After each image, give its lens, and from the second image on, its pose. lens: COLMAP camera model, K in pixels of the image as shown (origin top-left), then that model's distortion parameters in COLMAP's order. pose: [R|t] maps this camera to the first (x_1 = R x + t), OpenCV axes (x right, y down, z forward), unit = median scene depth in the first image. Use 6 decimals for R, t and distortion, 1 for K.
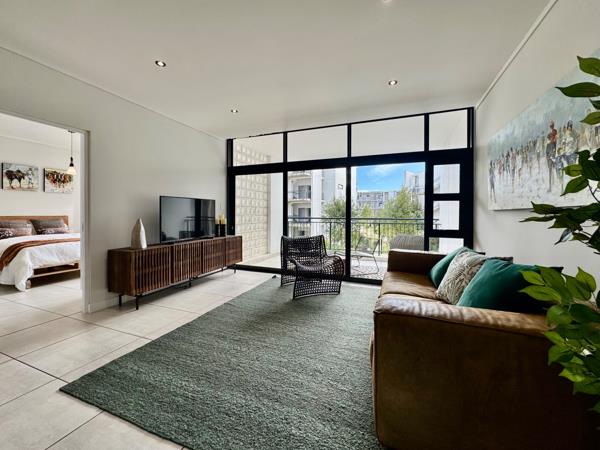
lens RADIAL K [[248.2, 0, 304.5], [0, 248.2, 219.3], [0, 0, 1]] dist [-0.014568, -0.000241]
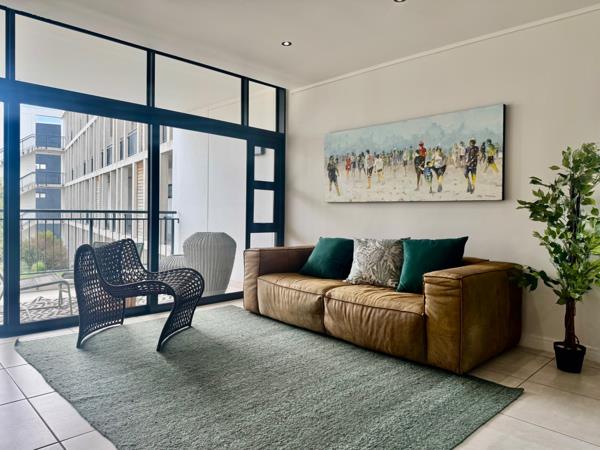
lens RADIAL K [[424.0, 0, 296.9], [0, 424.0, 217.8], [0, 0, 1]] dist [0.126349, -0.201713]
pose [[0.406435, -0.009835, 0.913627, -0.695889], [0.004533, 0.999951, 0.008747, 0.010626], [-0.913669, 0.000586, 0.406460, 0.274909]]
